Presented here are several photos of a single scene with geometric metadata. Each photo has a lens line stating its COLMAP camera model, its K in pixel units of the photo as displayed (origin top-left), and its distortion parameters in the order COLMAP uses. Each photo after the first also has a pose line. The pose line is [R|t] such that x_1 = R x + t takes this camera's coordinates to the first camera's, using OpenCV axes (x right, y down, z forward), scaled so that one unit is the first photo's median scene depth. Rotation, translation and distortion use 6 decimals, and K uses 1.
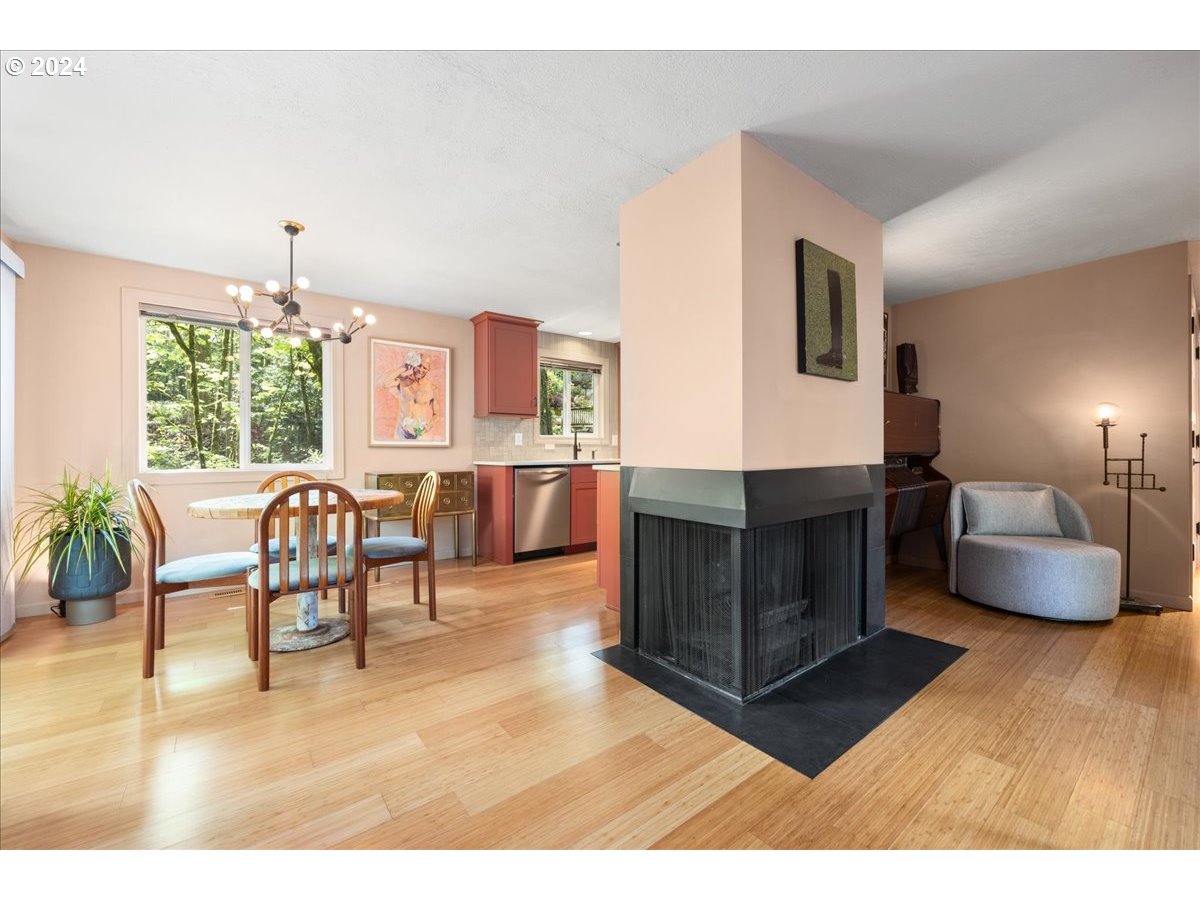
lens RADIAL K [[480.6, 0, 591.7], [0, 480.6, 453.6], [0, 0, 1]] dist [-0.000172, 0.000073]
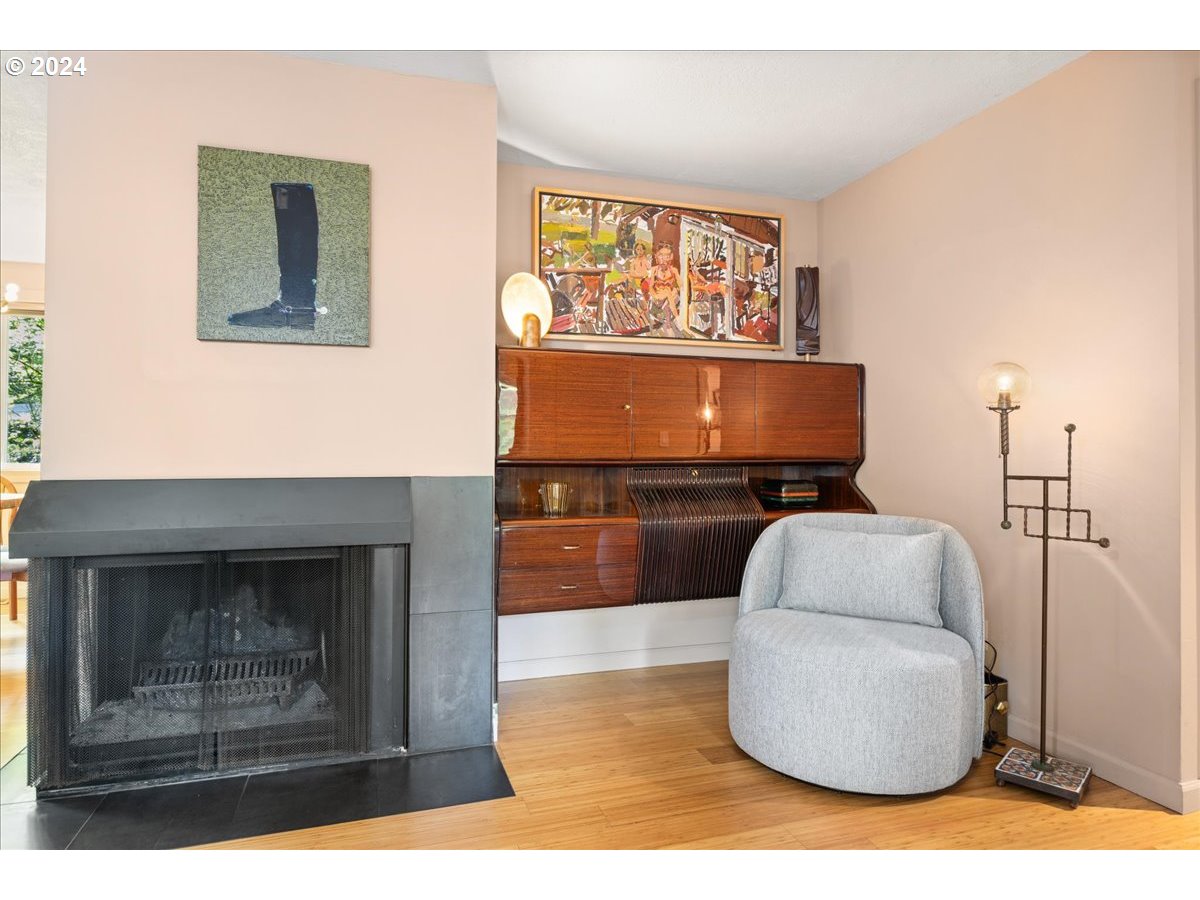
lens RADIAL K [[680.9, 0, 600.0], [0, 680.9, 450.0], [0, 0, 1]] dist [-0.004201, -0.000652]
pose [[0.939917, 0.006619, -0.341338, 0.934300], [-0.010015, 0.999916, -0.008186, -0.005878], [0.341255, 0.011113, 0.939905, 0.202998]]
